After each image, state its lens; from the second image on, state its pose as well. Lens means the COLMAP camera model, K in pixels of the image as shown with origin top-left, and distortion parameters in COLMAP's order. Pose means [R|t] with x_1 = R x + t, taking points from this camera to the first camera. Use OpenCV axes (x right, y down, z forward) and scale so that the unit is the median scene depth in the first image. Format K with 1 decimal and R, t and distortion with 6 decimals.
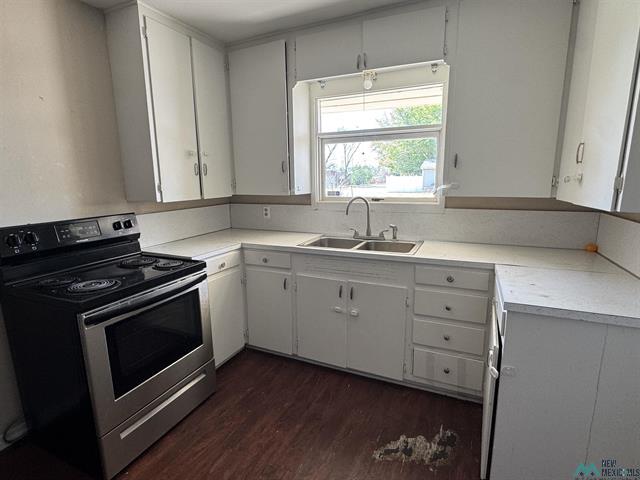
lens RADIAL K [[337.9, 0, 319.0], [0, 337.9, 236.8], [0, 0, 1]] dist [-0.000196, -0.001495]
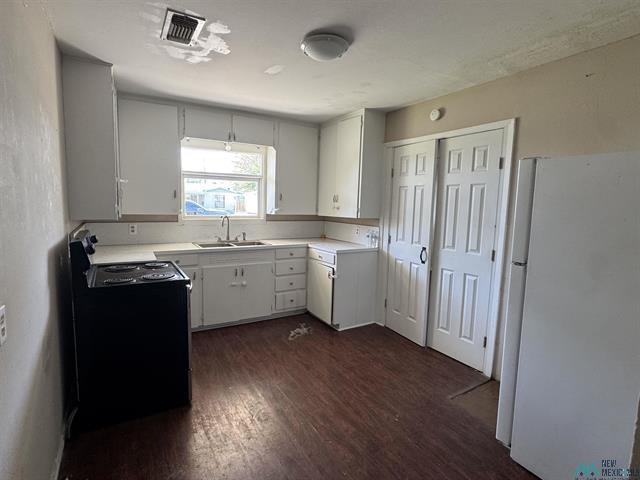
lens RADIAL K [[337.9, 0, 318.8], [0, 337.9, 241.4], [0, 0, 1]] dist [-0.000196, -0.001495]
pose [[0.562873, -0.066222, 0.823886, -1.057897], [0.110259, 0.993892, 0.004559, 0.049635], [-0.819156, 0.088275, 0.566737, -0.275268]]
